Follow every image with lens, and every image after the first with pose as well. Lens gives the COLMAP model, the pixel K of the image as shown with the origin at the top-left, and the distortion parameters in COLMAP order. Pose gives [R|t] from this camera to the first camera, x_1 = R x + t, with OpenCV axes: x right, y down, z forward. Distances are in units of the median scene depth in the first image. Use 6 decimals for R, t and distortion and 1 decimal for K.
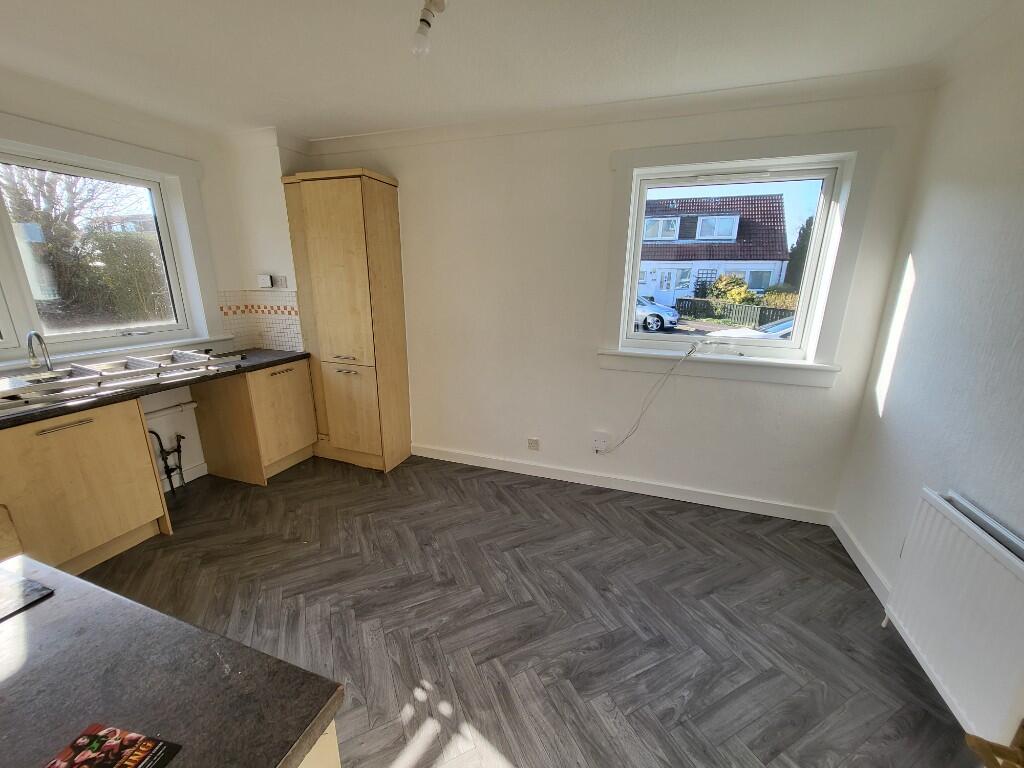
lens RADIAL K [[403.8, 0, 513.1], [0, 403.8, 384.4], [0, 0, 1]] dist [0.000796, -0.000372]
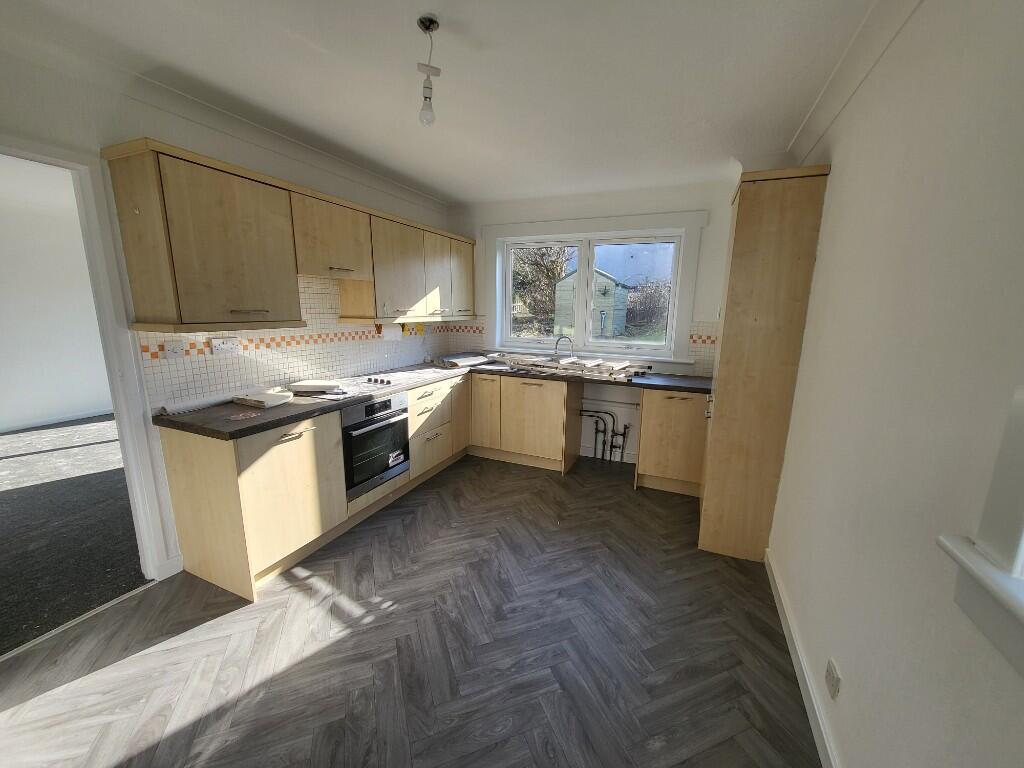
lens RADIAL K [[403.8, 0, 516.1], [0, 403.8, 385.3], [0, 0, 1]] dist [0.000796, -0.000372]
pose [[-0.065521, 0.180400, -0.981409, 0.673033], [-0.278752, 0.941058, 0.191593, -0.212375], [0.958125, 0.286123, -0.011372, 0.887541]]
